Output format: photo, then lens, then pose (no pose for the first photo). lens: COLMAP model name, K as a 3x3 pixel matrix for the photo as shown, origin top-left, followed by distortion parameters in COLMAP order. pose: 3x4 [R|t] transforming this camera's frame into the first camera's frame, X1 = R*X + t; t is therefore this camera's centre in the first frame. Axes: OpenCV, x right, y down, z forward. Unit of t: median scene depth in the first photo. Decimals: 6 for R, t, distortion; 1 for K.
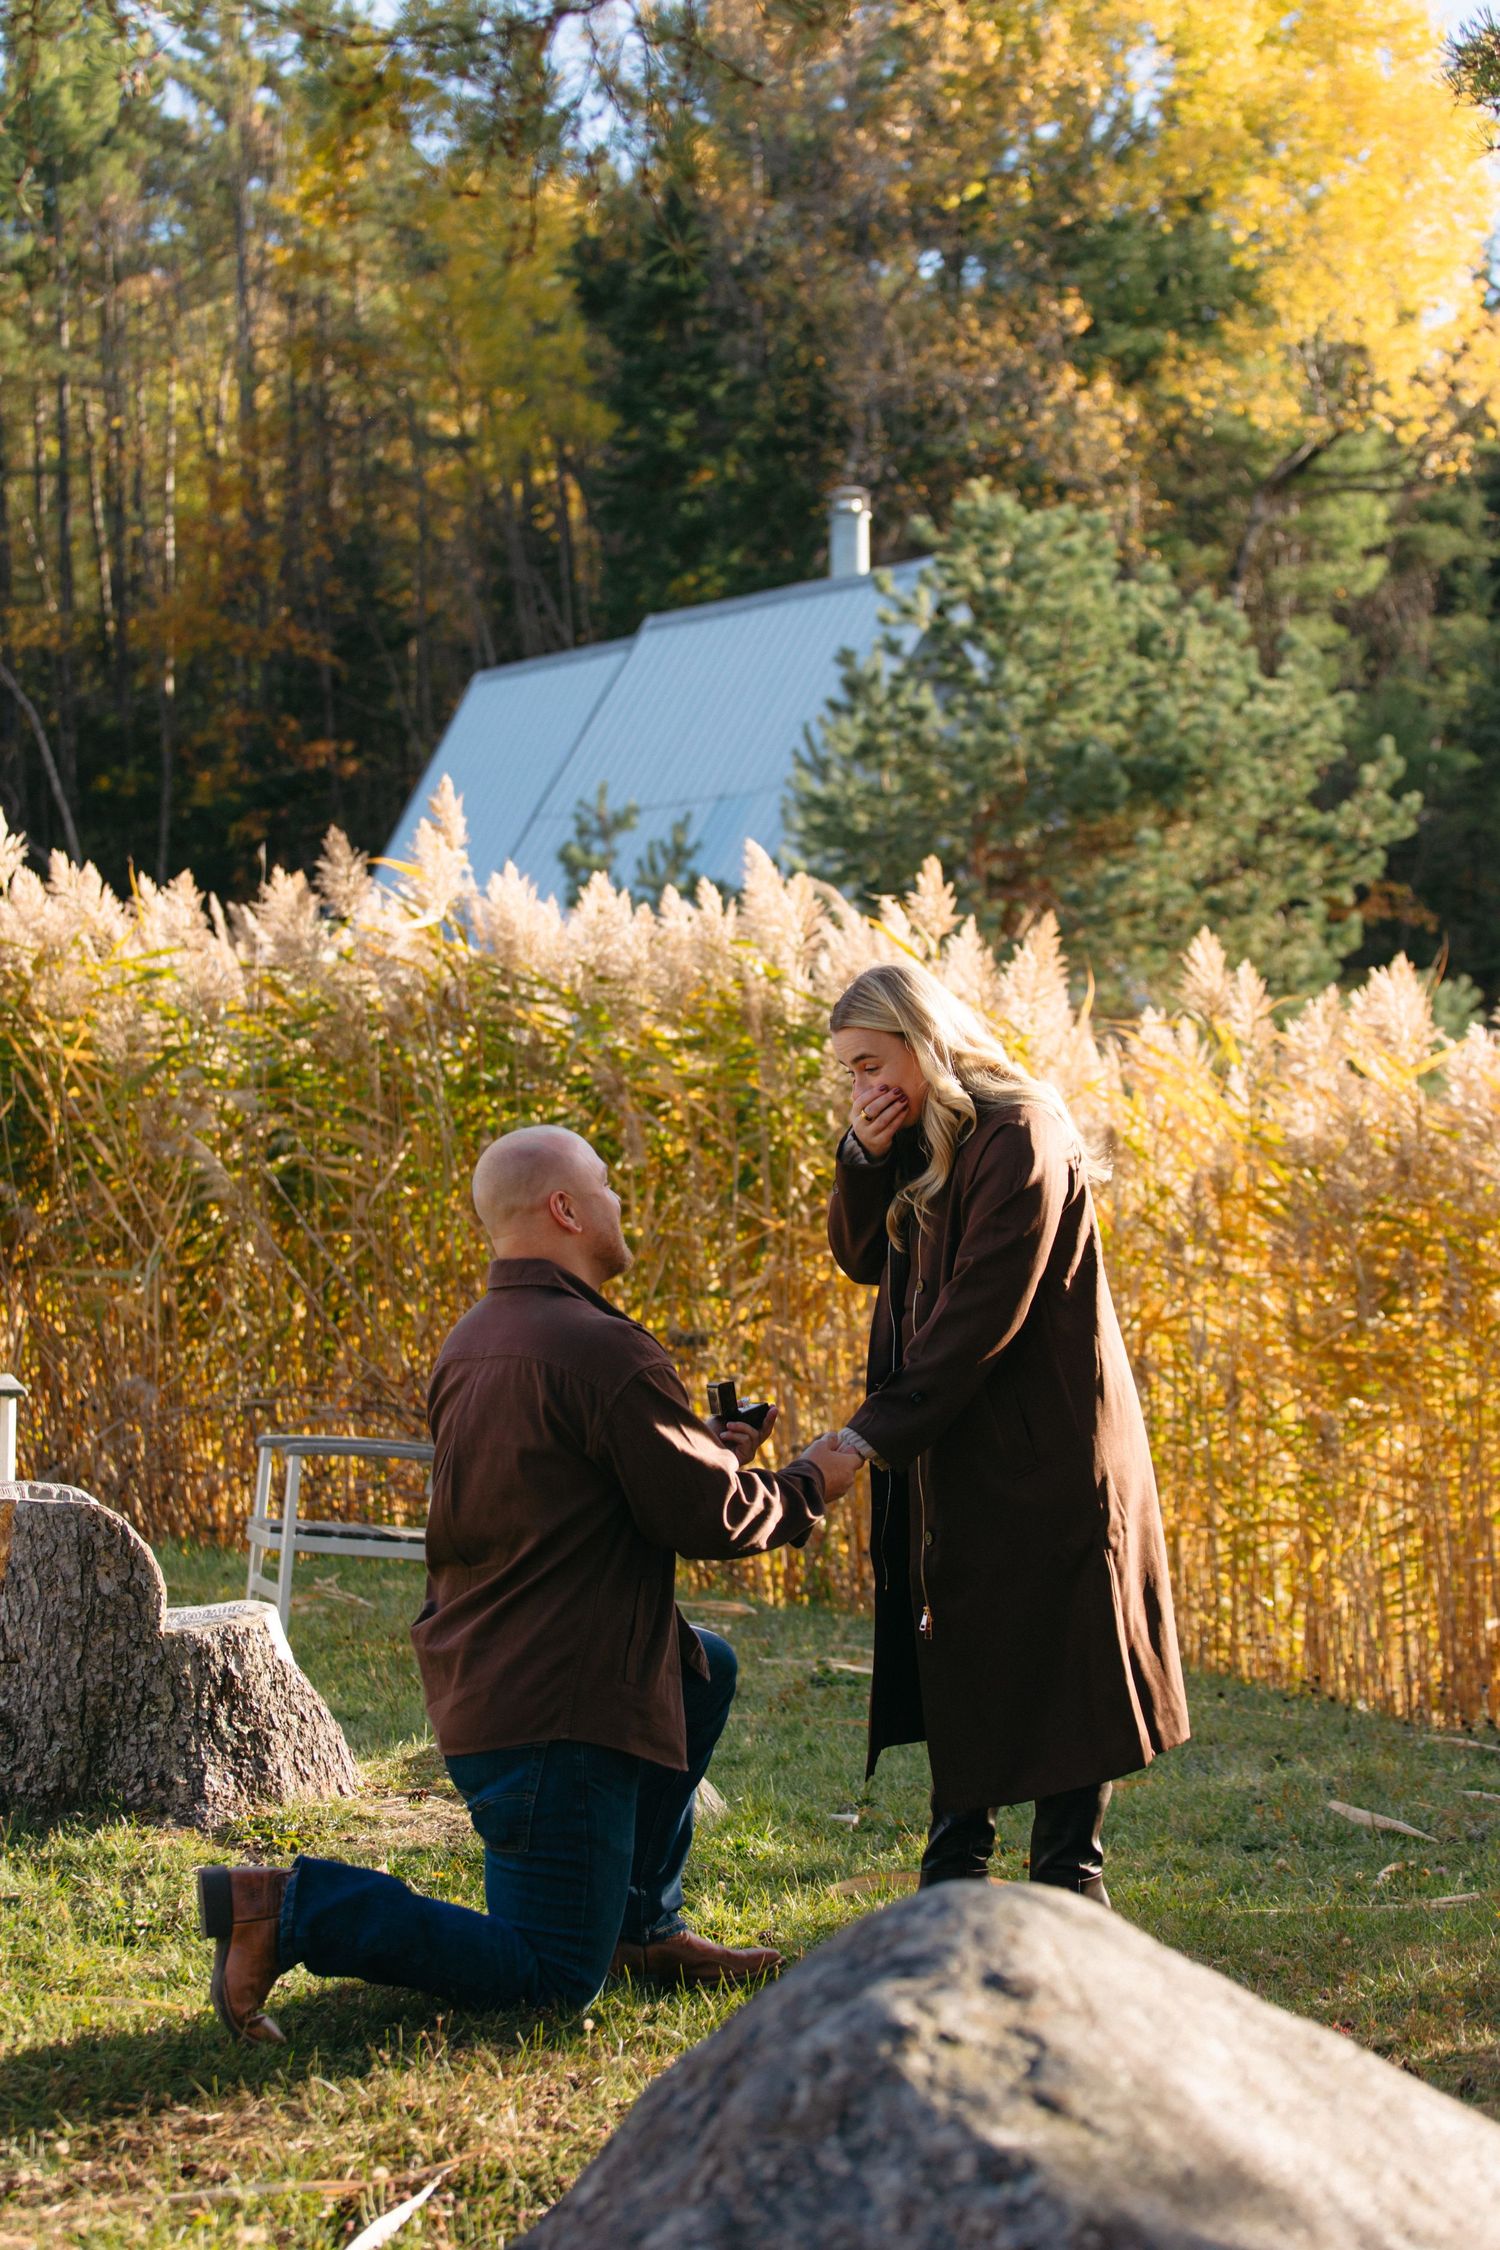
lens RADIAL K [[4699.8, 0, 747.6], [0, 4699.8, 1057.8], [0, 0, 1]] dist [0.114380, 0.062295]
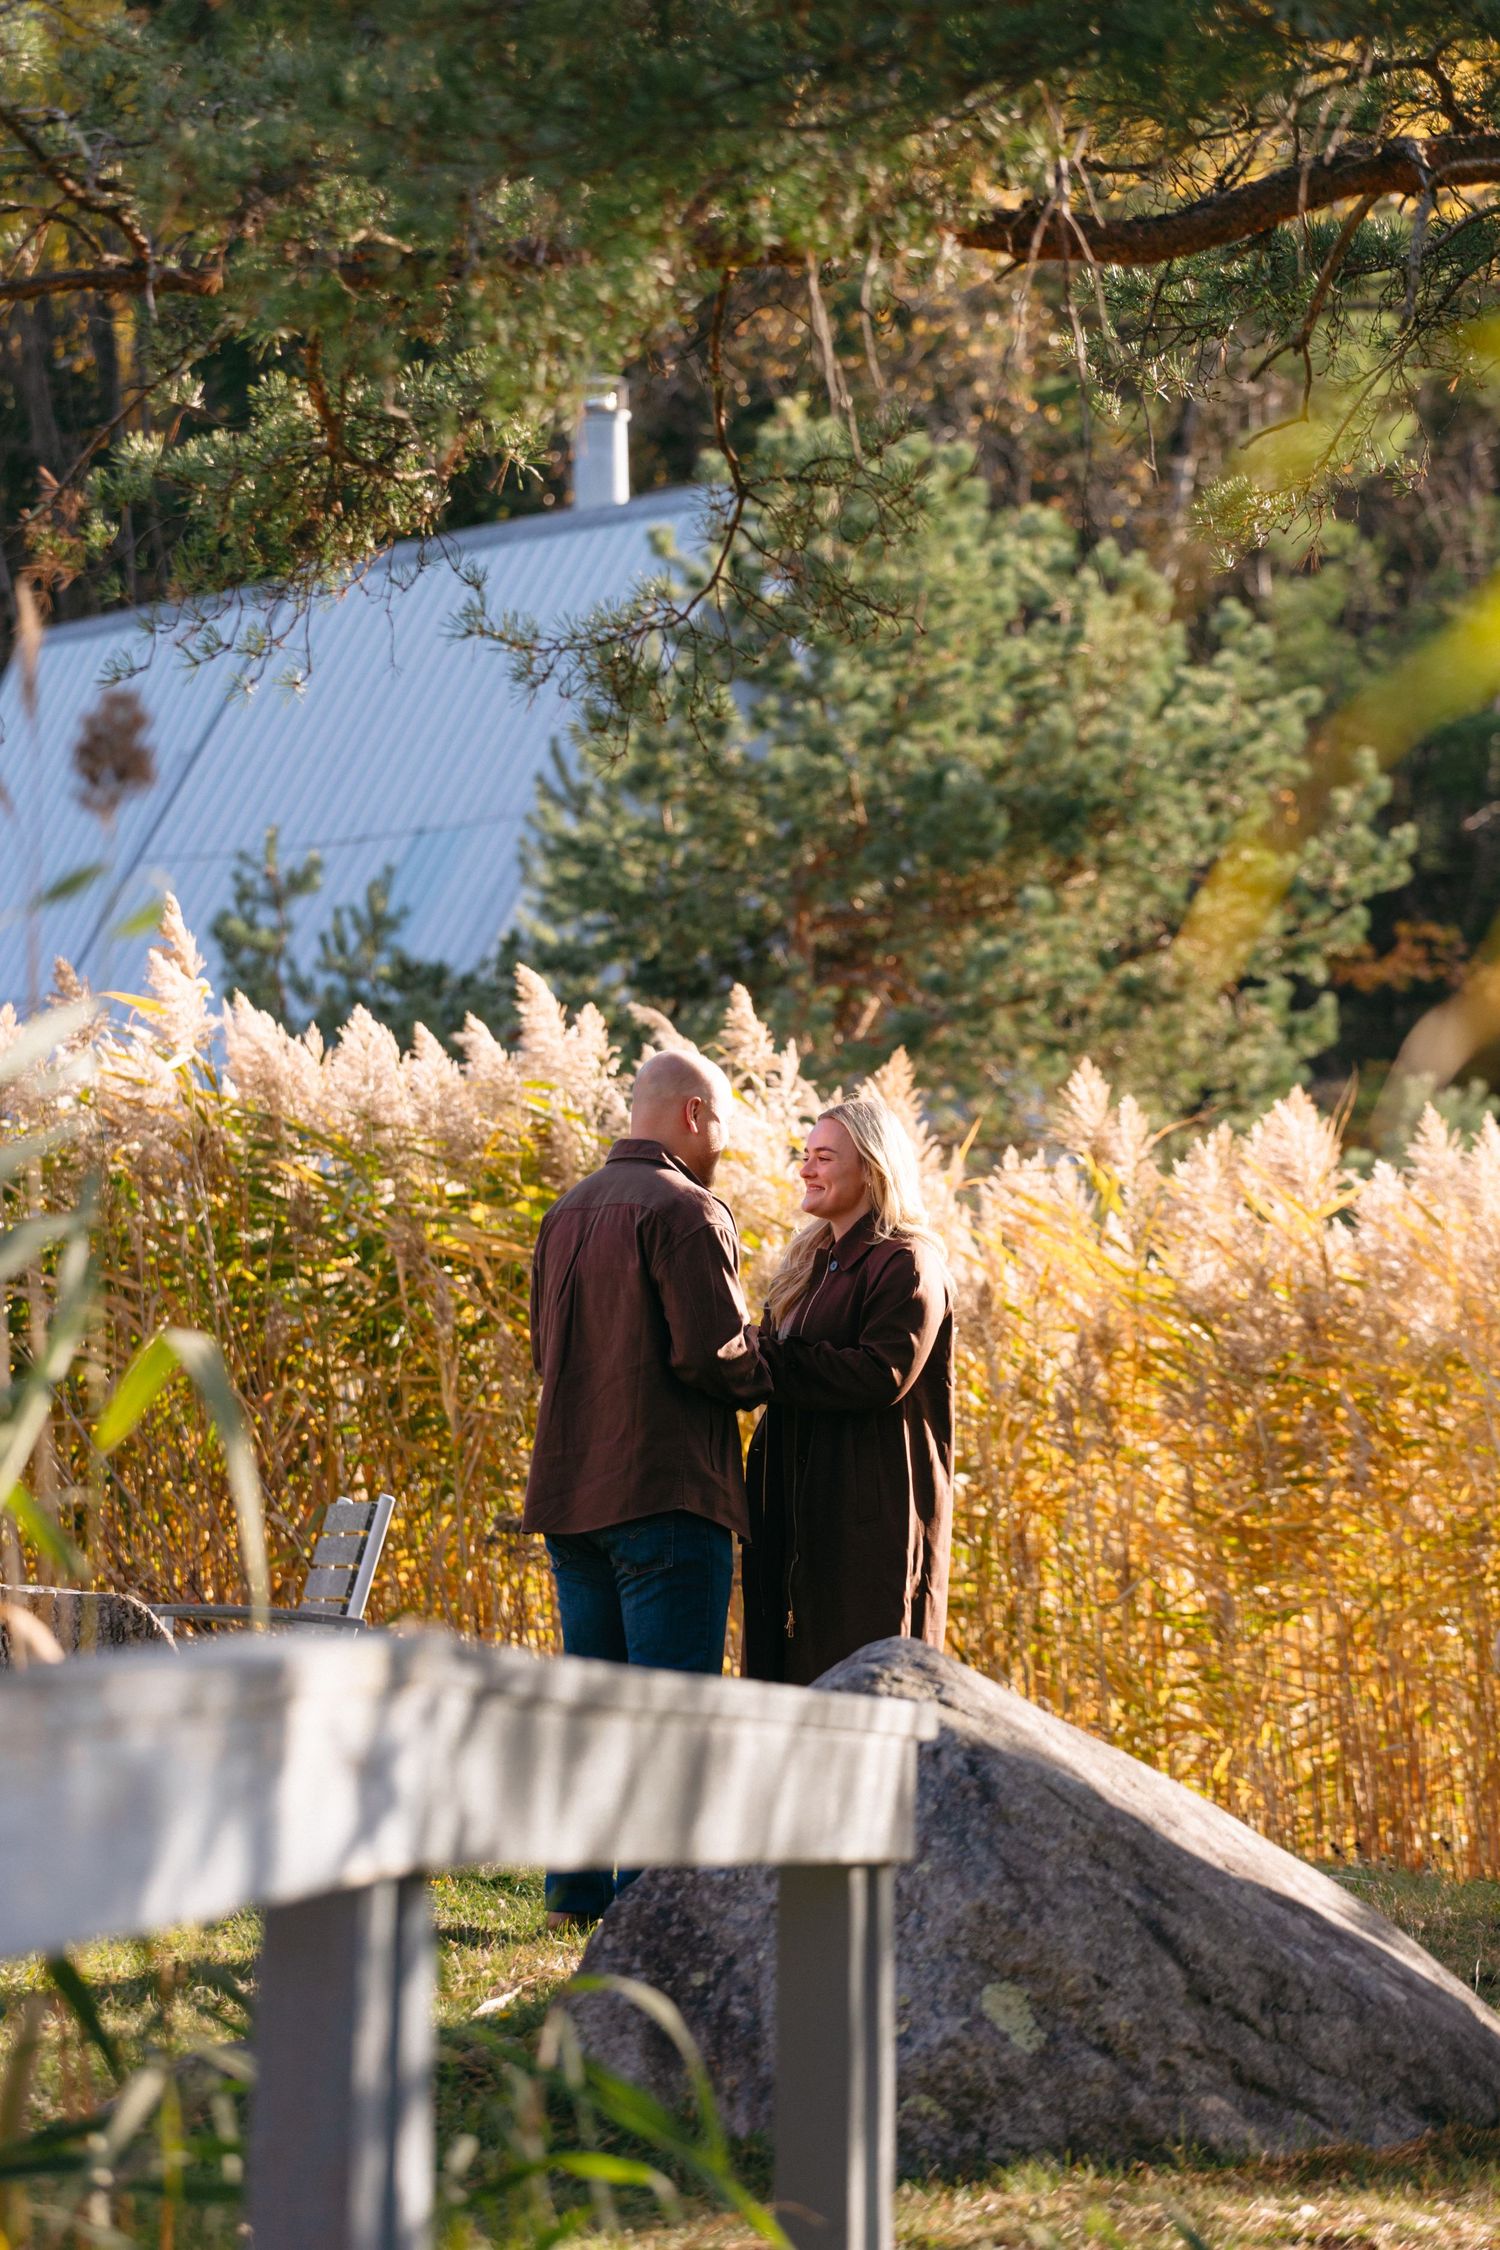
lens RADIAL K [[7988.8, 0, 750.0], [0, 7988.8, 1125.0], [0, 0, 1]] dist [-0.246837, -1.358141]
pose [[0.998840, -0.014014, 0.046065, -0.015150], [0.014490, 0.999845, -0.010012, -0.000283], [-0.045918, 0.010668, 0.998888, -0.212833]]
